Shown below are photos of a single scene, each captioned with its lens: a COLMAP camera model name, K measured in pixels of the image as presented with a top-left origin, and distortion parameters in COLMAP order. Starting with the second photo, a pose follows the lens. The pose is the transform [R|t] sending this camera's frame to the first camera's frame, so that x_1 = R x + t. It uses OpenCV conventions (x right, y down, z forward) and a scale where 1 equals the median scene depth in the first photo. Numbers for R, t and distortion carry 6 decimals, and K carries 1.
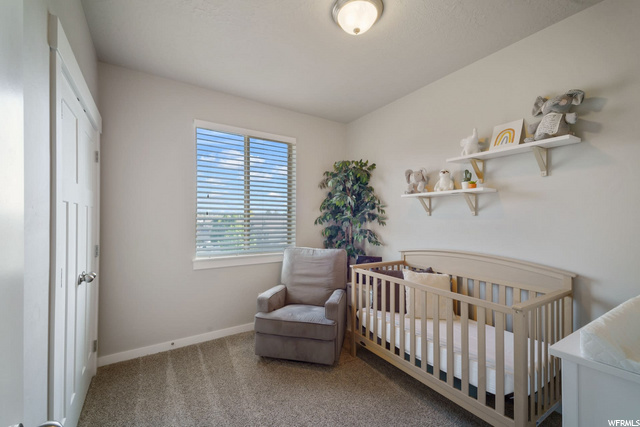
lens RADIAL K [[265.4, 0, 320.0], [0, 265.4, 213.5], [0, 0, 1]] dist [0.001070, -0.000311]
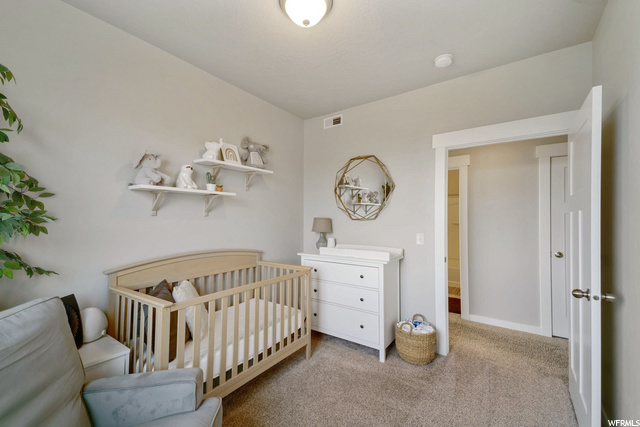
lens RADIAL K [[265.4, 0, 320.0], [0, 265.4, 213.5], [0, 0, 1]] dist [0.001070, -0.000311]
pose [[-0.378257, 0.020890, 0.925465, -0.594744], [-0.017945, 0.999392, -0.029893, 0.020347], [-0.925527, -0.027914, -0.377652, 1.019992]]
